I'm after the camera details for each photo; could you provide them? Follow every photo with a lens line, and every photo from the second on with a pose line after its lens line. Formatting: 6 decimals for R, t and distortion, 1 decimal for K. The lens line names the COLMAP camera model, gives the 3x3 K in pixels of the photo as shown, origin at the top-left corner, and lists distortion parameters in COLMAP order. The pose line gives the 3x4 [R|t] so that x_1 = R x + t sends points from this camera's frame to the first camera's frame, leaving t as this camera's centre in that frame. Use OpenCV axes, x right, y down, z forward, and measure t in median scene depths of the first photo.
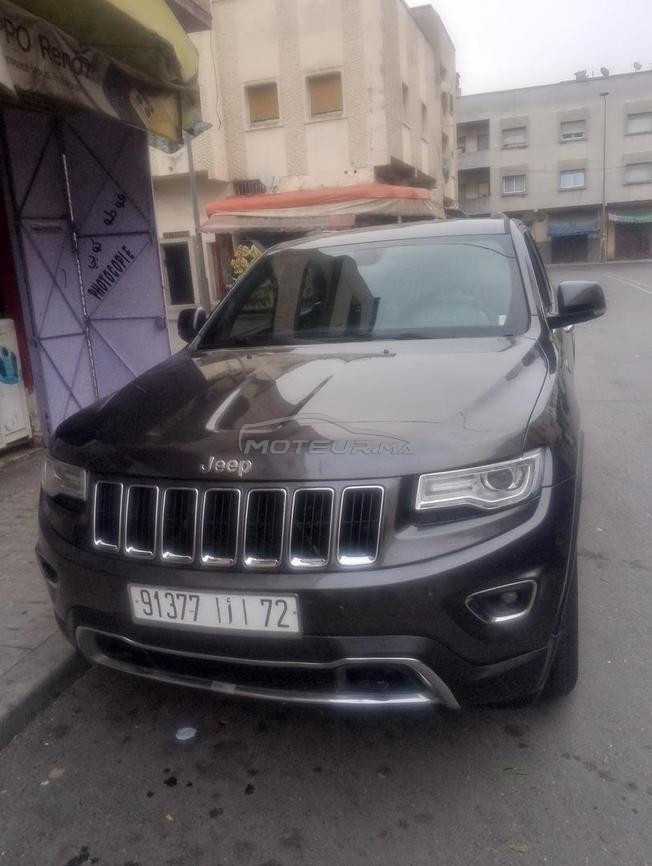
lens RADIAL K [[710.4, 0, 326.0], [0, 710.4, 433.0], [0, 0, 1]] dist [0.084205, -0.173725]
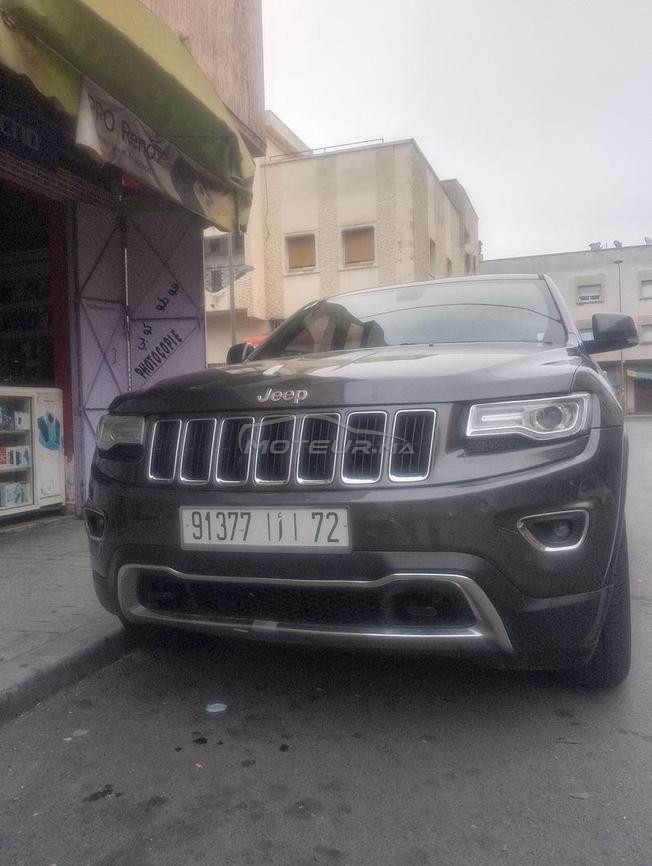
lens RADIAL K [[706.6, 0, 322.6], [0, 706.6, 452.8], [0, 0, 1]] dist [0.228047, -0.632853]
pose [[0.998684, 0.040413, -0.031590, -0.034679], [-0.046147, 0.976749, -0.209360, 0.259954], [0.022394, 0.210542, 0.977328, -0.002996]]
